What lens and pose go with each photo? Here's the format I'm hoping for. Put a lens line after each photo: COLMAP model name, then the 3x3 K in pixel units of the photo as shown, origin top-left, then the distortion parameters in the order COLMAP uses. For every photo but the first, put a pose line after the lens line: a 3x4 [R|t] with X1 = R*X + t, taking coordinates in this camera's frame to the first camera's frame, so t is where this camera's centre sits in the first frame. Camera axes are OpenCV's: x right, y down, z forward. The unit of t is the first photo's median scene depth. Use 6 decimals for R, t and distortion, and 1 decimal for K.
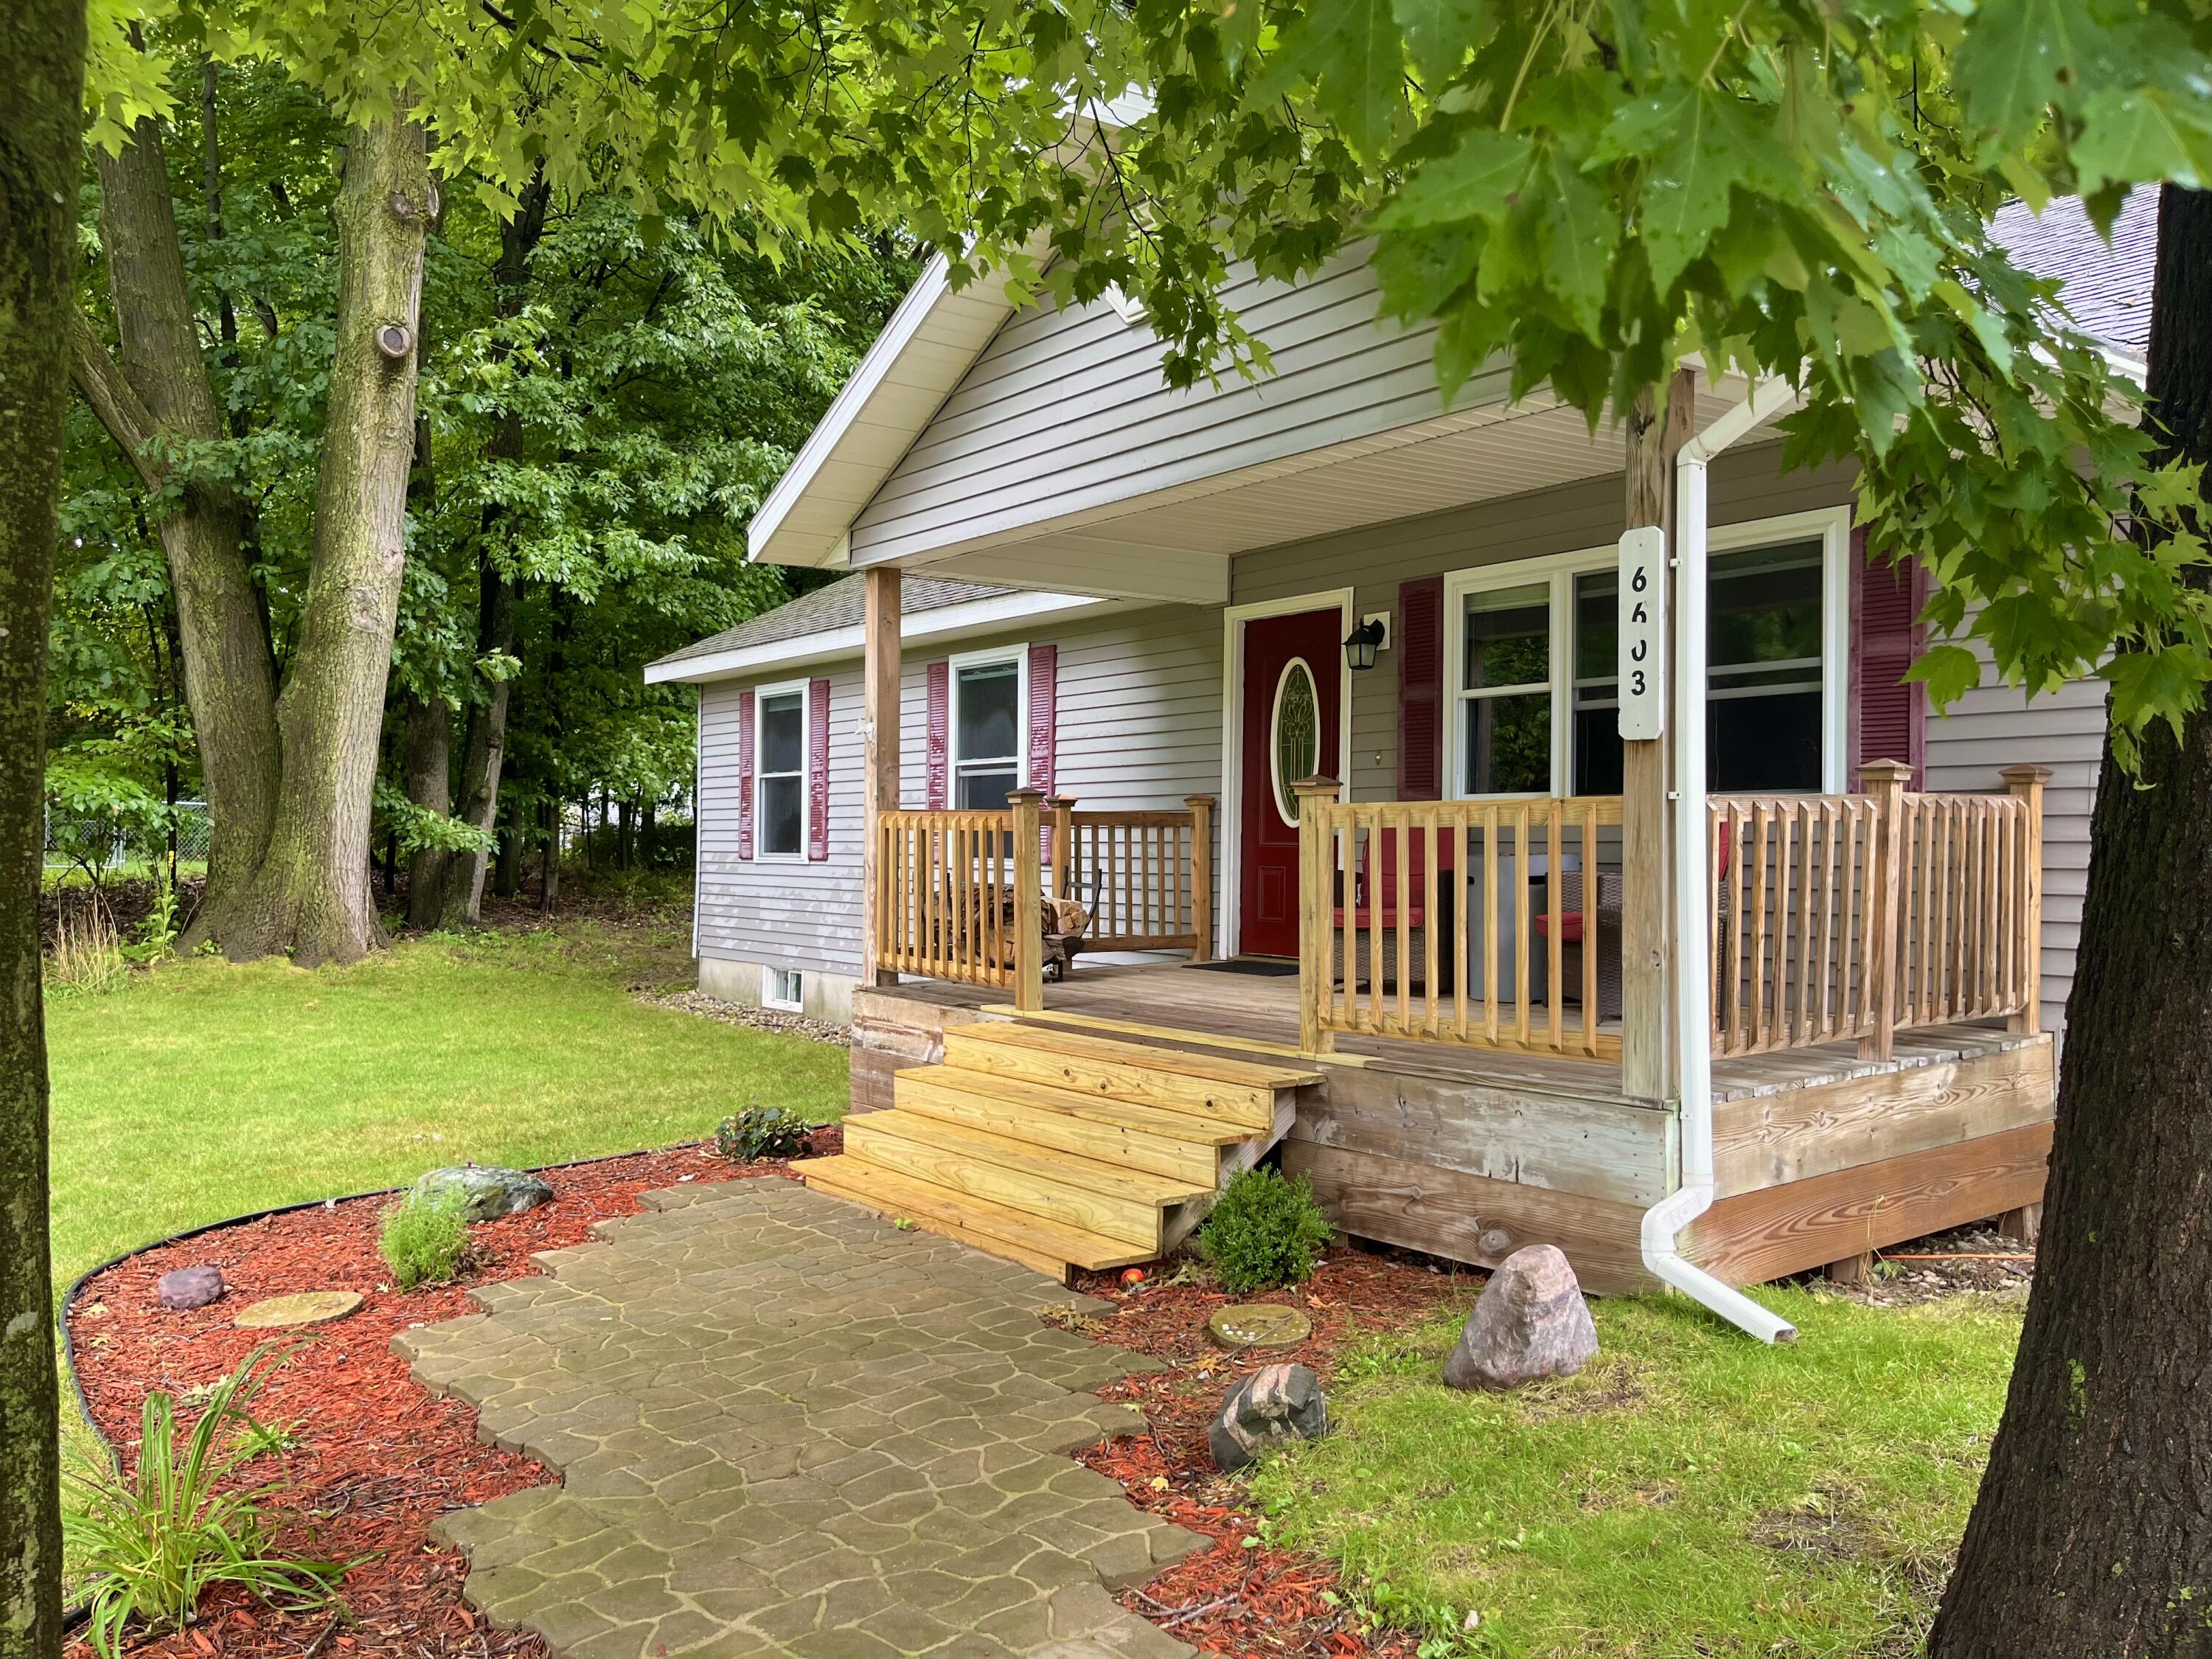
lens RADIAL K [[1672.0, 0, 1097.2], [0, 1672.0, 835.0], [0, 0, 1]] dist [0.048715, -0.053058]
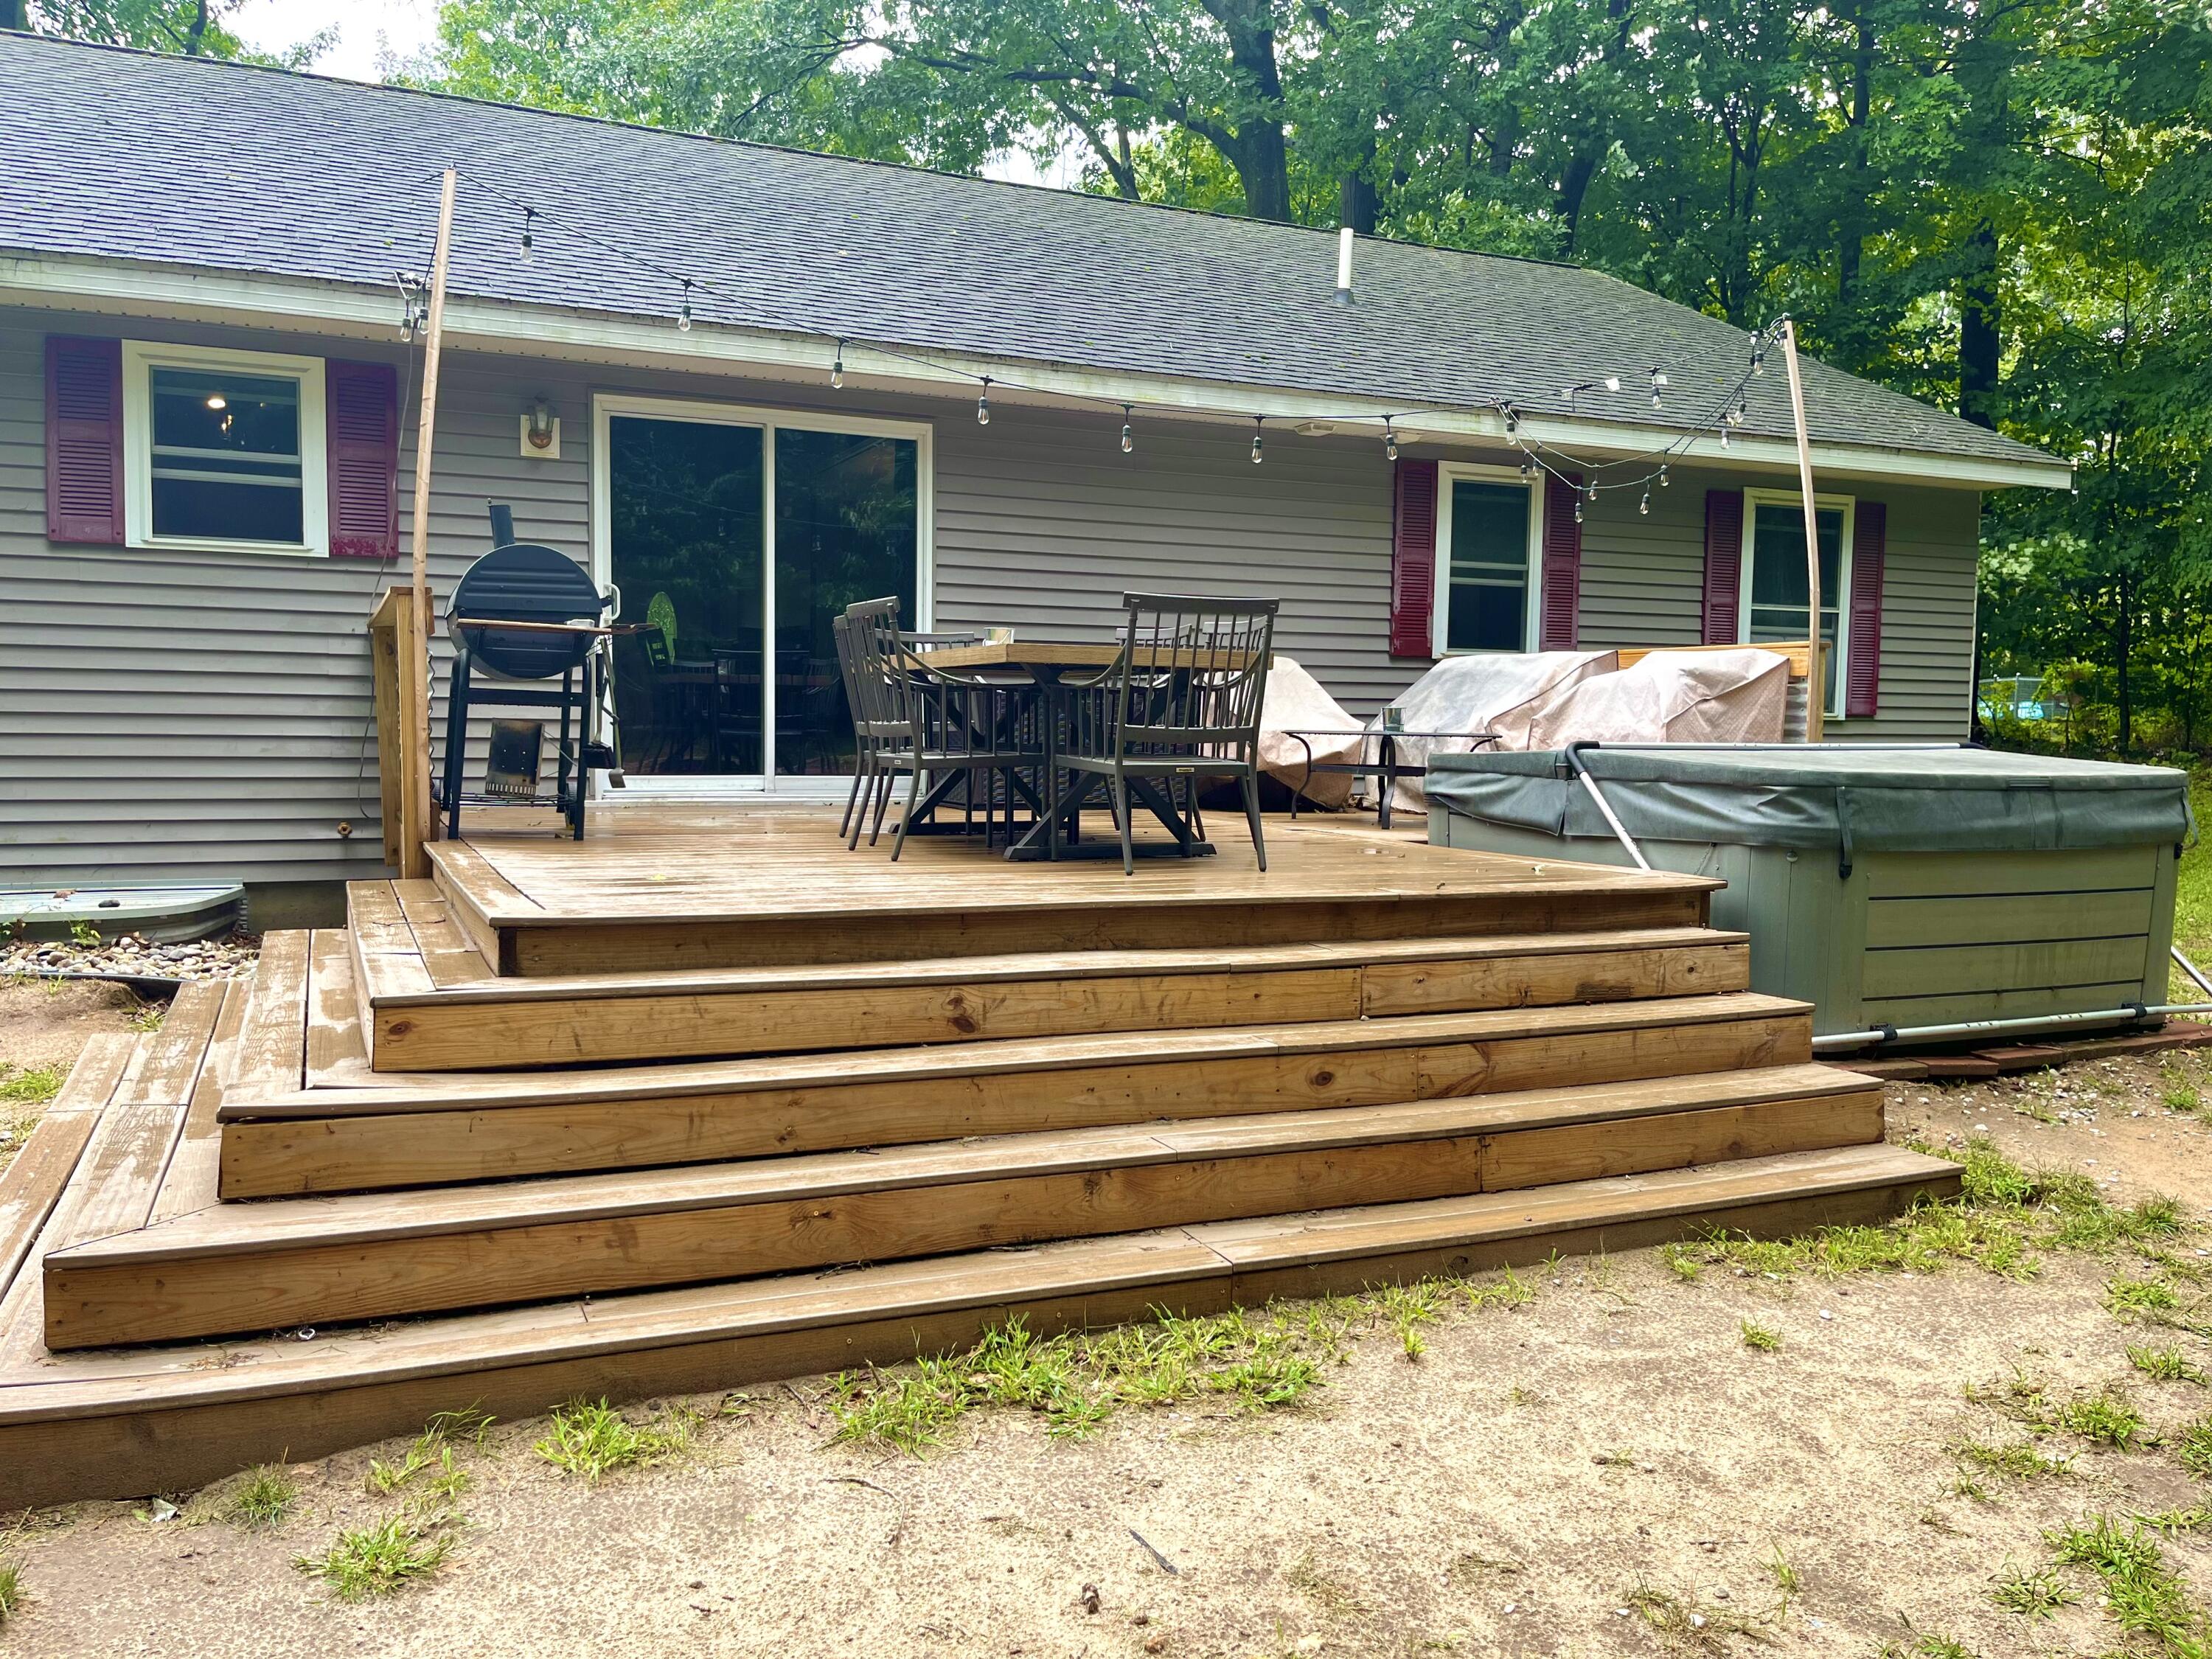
lens RADIAL K [[1672.0, 0, 1113.2], [0, 1672.0, 829.4], [0, 0, 1]] dist [0.048715, -0.053058]
pose [[0.239337, -0.073799, 0.968128, -1.152949], [-0.020439, 0.996503, 0.081015, 0.017234], [-0.970721, -0.039177, 0.236992, 1.002505]]
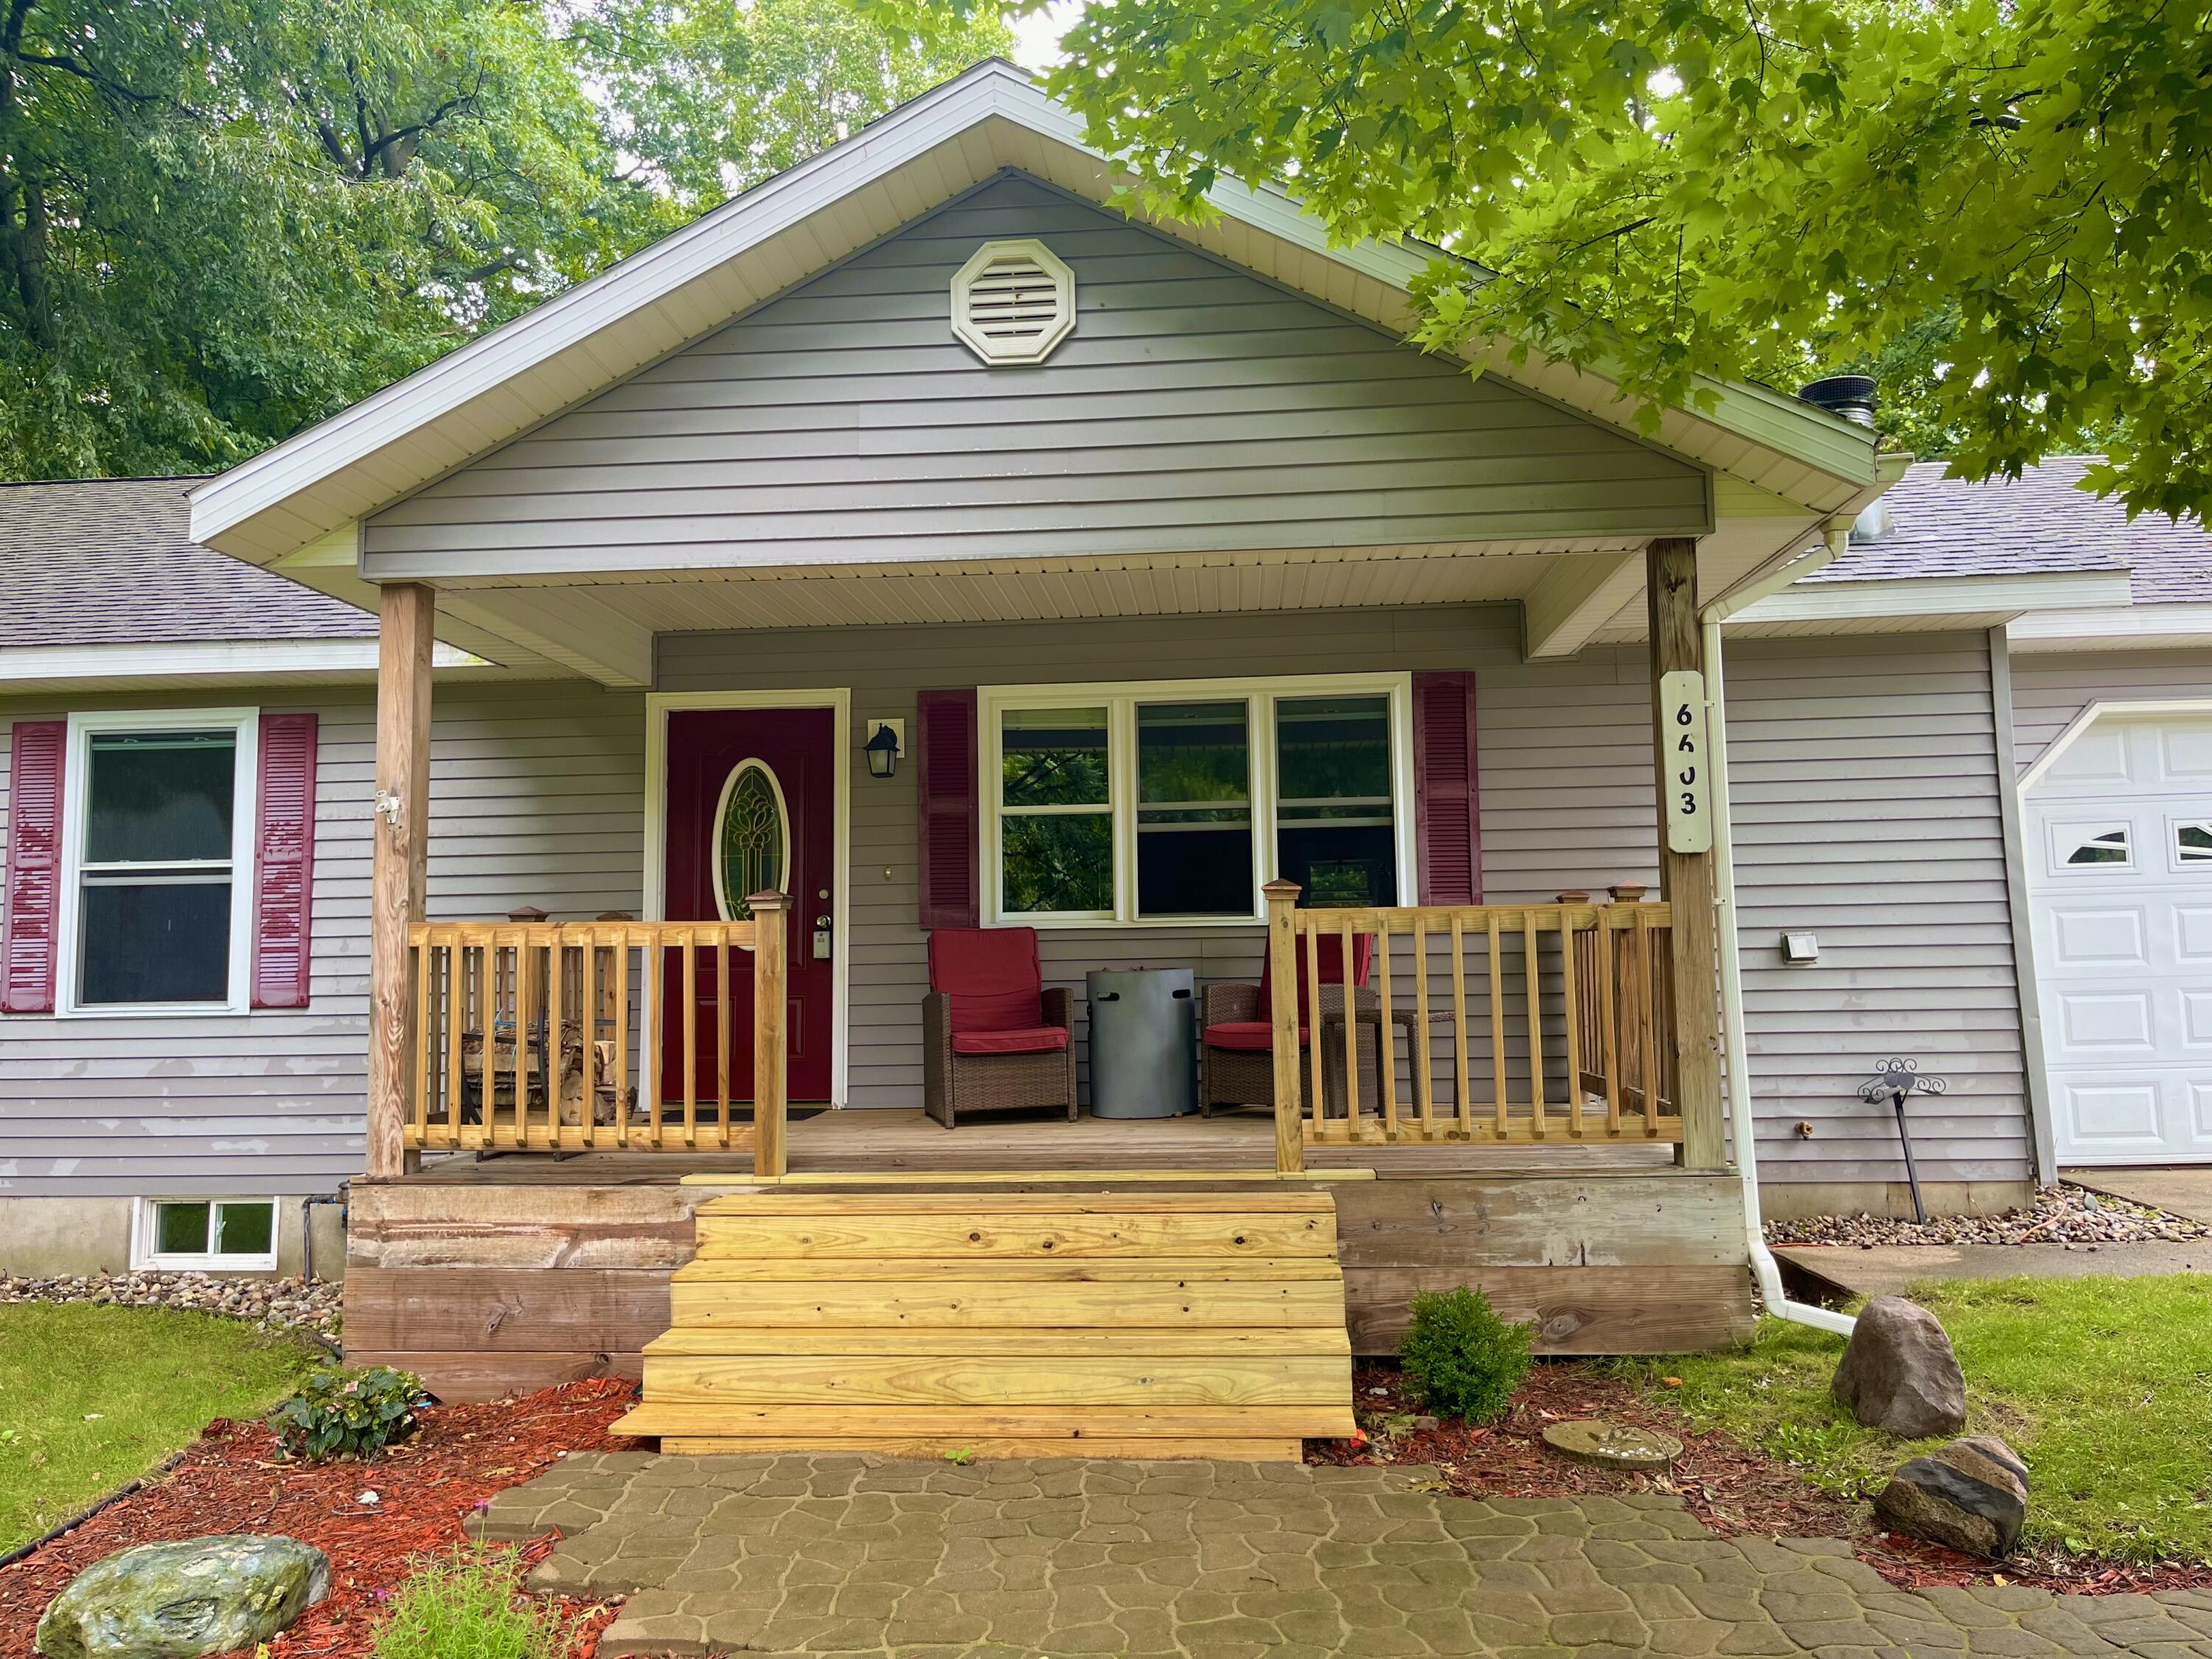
lens RADIAL K [[1672.0, 0, 1102.5], [0, 1672.0, 834.5], [0, 0, 1]] dist [0.048715, -0.053058]
pose [[0.668848, 0.051917, 0.741584, -0.570264], [0.014873, 0.996424, -0.083172, 0.014744], [-0.743250, 0.066659, 0.665685, 0.378705]]
